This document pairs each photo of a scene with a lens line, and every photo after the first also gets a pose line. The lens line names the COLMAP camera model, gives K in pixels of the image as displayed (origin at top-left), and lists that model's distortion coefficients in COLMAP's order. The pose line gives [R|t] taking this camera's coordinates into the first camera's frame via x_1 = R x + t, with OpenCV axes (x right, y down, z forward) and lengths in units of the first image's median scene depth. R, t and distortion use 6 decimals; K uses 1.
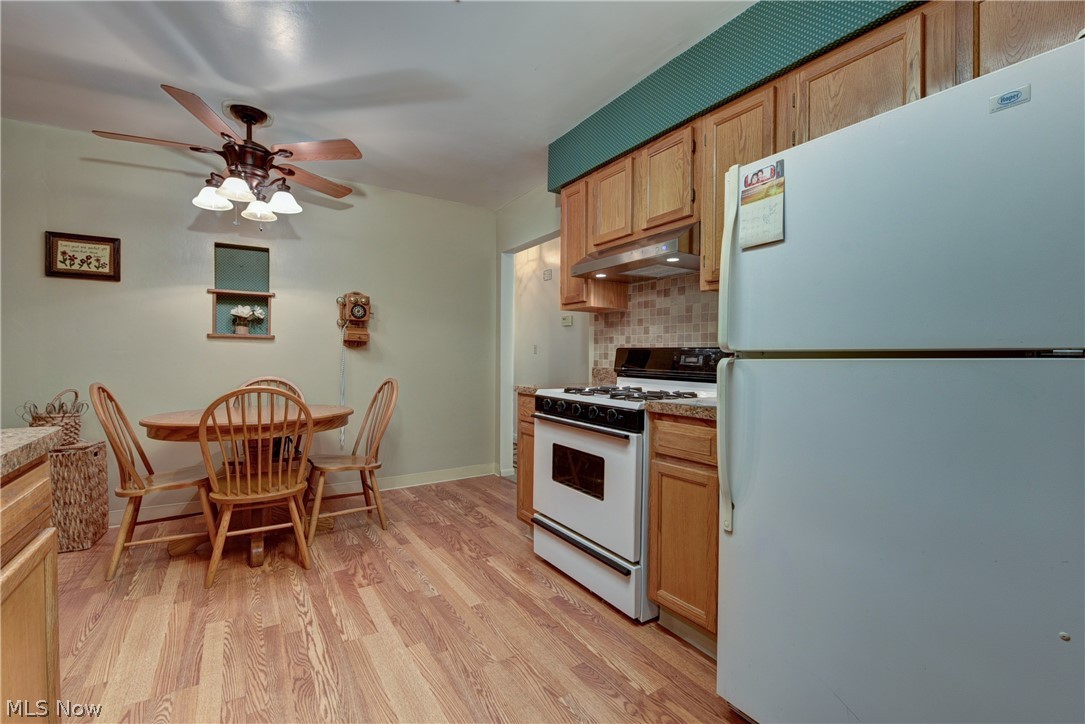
lens RADIAL K [[468.4, 0, 542.5], [0, 468.4, 362.0], [0, 0, 1]] dist [-0.009979, -0.000347]
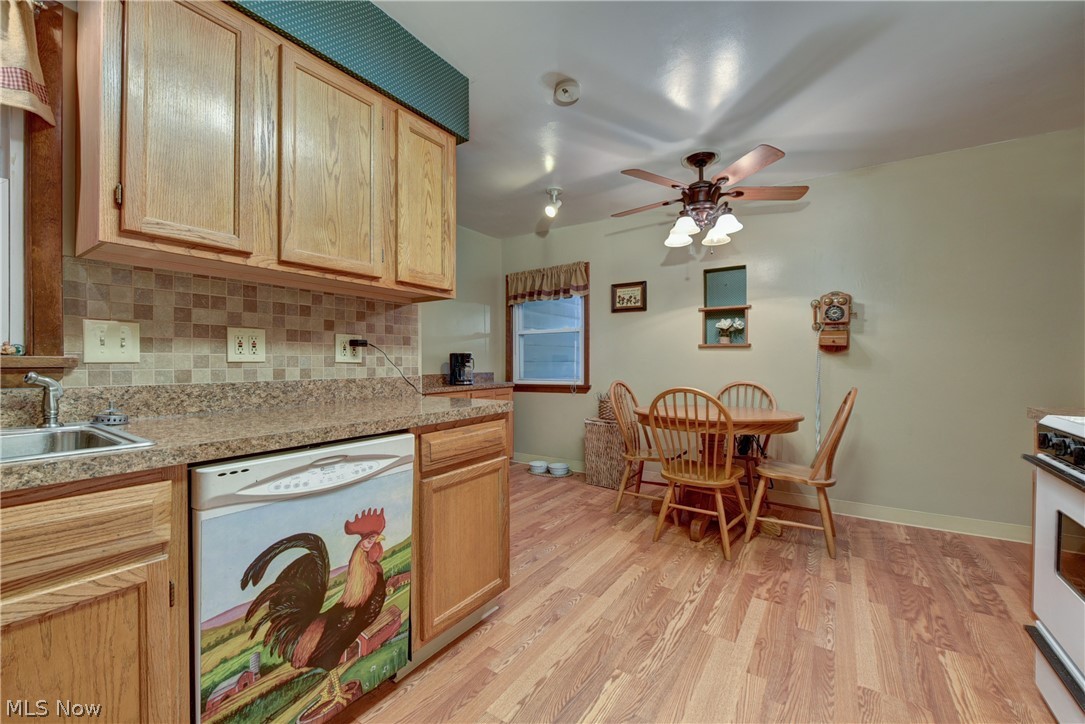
lens RADIAL K [[448.4, 0, 535.0], [0, 448.4, 363.1], [0, 0, 1]] dist [-0.015084, -0.000540]
pose [[0.377539, -0.003659, -0.925986, 0.241315], [-0.007796, 0.999944, -0.007130, 0.000428], [0.925961, 0.009911, 0.377489, 0.169069]]
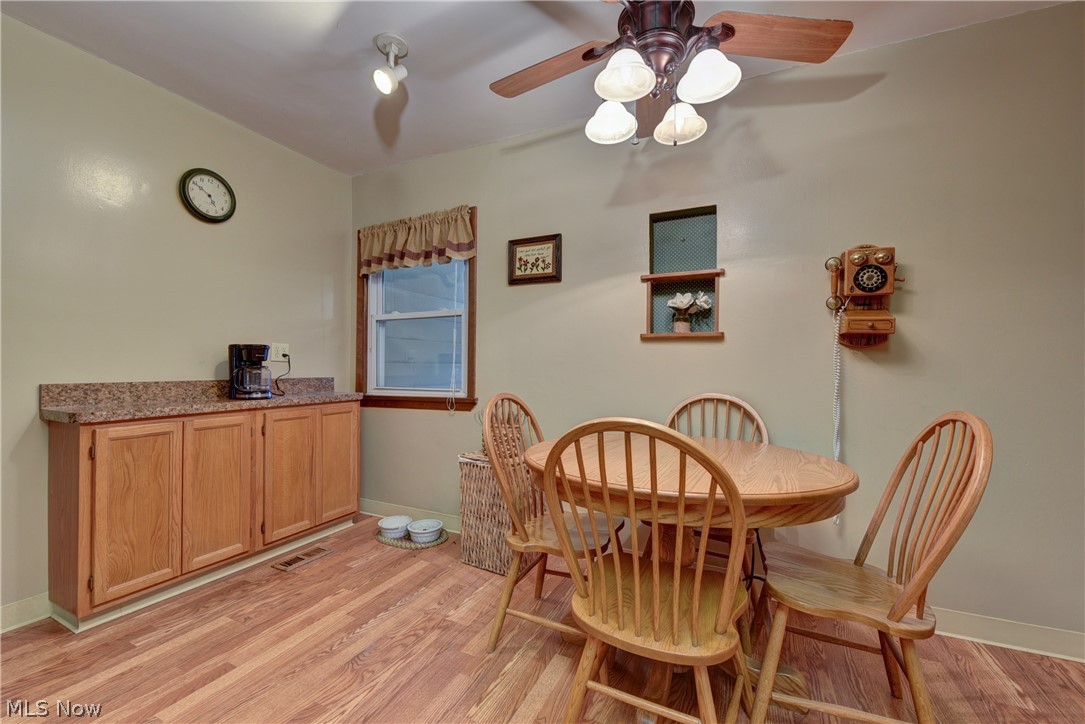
lens RADIAL K [[430.6, 0, 541.9], [0, 430.6, 363.1], [0, 0, 1]] dist [-0.012983, -0.000171]
pose [[0.517653, -0.010801, -0.855522, -0.220794], [-0.014054, 0.999678, -0.021125, 0.004559], [0.855475, 0.022959, 0.517335, 0.553378]]
